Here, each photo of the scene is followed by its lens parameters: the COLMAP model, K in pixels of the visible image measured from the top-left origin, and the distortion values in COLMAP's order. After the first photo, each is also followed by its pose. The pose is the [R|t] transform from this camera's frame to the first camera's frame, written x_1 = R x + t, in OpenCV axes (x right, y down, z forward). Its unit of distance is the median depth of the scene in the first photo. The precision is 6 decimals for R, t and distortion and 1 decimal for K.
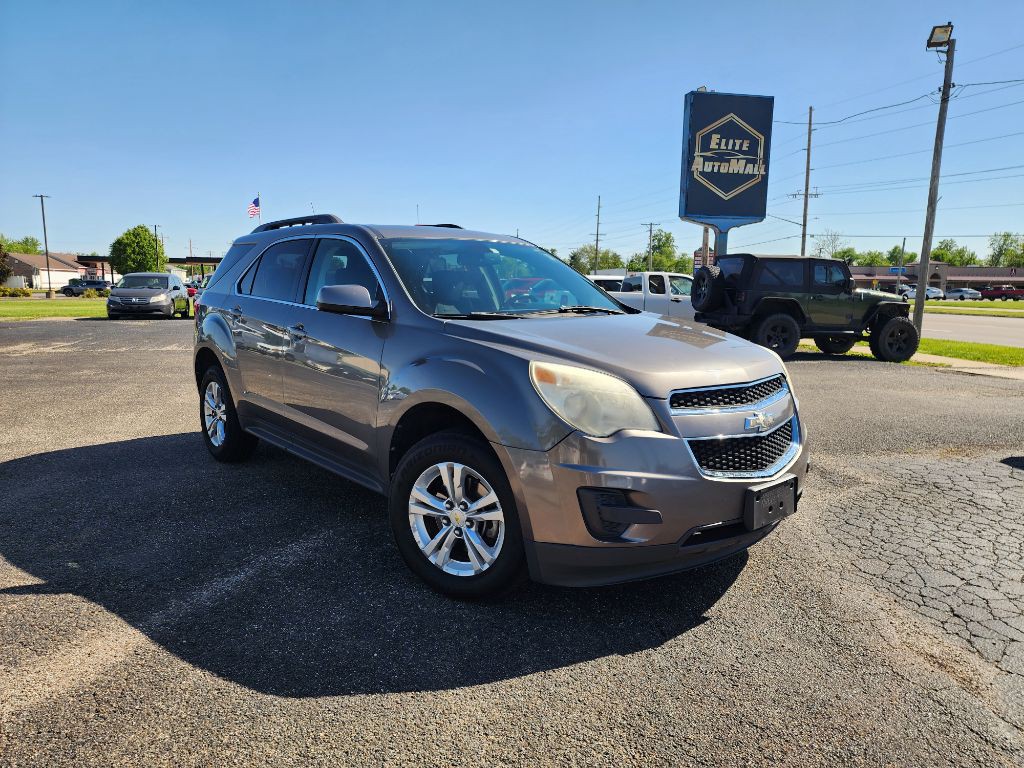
lens RADIAL K [[681.3, 0, 505.8], [0, 681.3, 385.5], [0, 0, 1]] dist [0.074061, -0.060995]
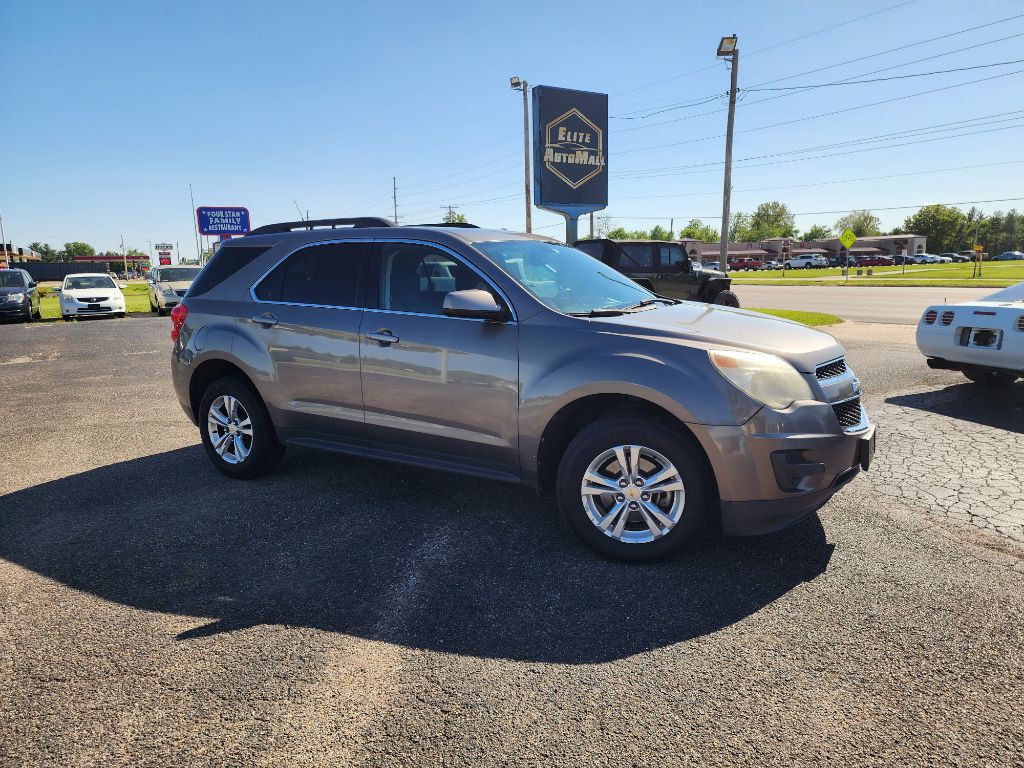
lens RADIAL K [[681.3, 0, 518.2], [0, 681.3, 385.2], [0, 0, 1]] dist [0.074061, -0.060995]
pose [[0.948823, -0.085955, 0.303886, -0.133827], [0.078238, 0.996229, 0.037503, -0.009711], [-0.305964, -0.011808, 0.951970, -0.004272]]
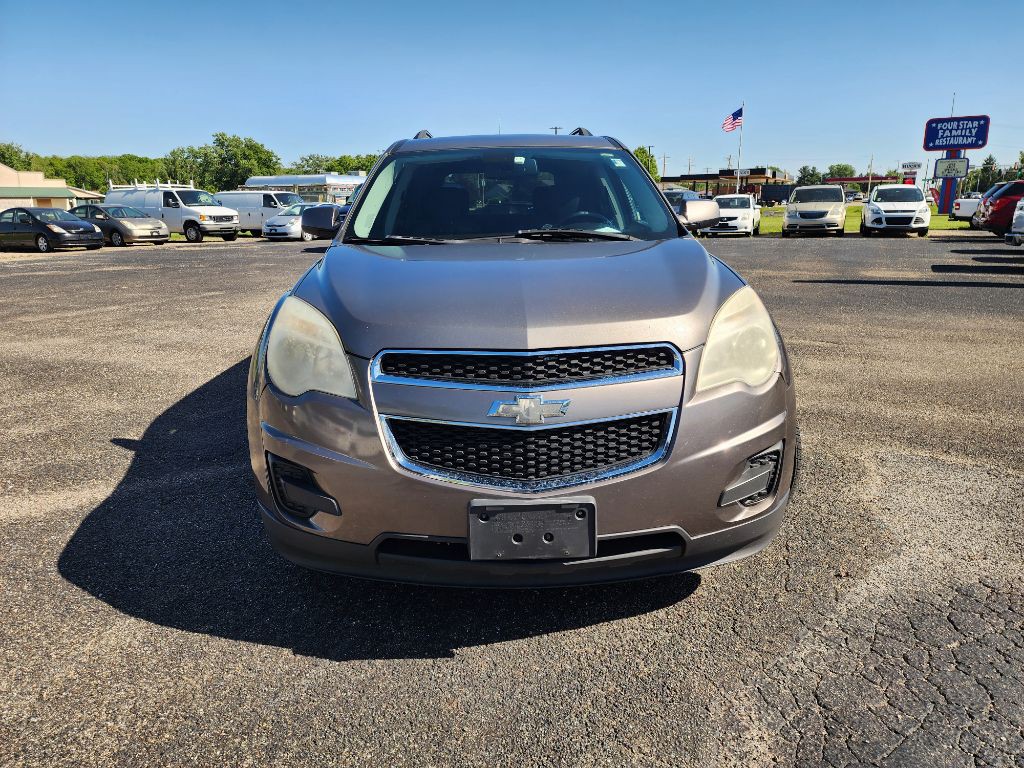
lens RADIAL K [[681.3, 0, 507.4], [0, 681.3, 384.4], [0, 0, 1]] dist [0.074061, -0.060995]
pose [[0.778341, 0.143519, -0.611219, 0.166438], [-0.072118, 0.987516, 0.140039, -0.013951], [0.623687, -0.064918, 0.778974, 0.104234]]
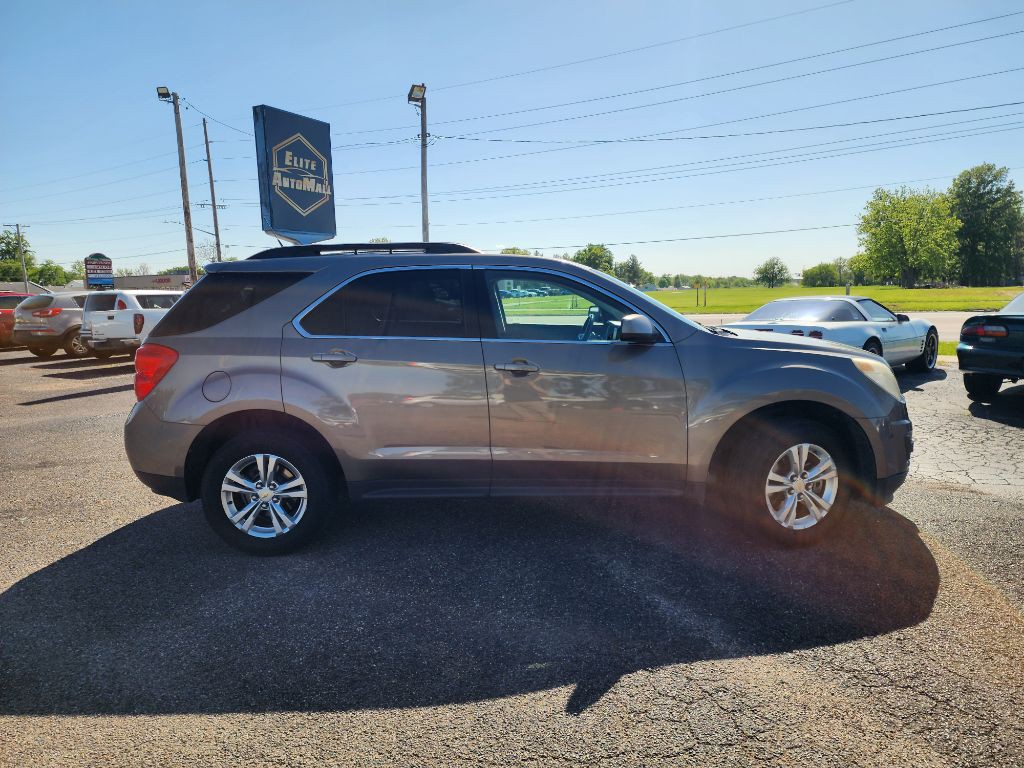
lens RADIAL K [[682.3, 0, 503.9], [0, 682.3, 390.1], [0, 0, 1]] dist [0.069463, -0.054367]
pose [[0.661699, -0.135844, 0.737361, -0.322418], [0.139926, 0.988546, 0.056552, -0.032739], [-0.736597, 0.065756, 0.673127, 0.118987]]
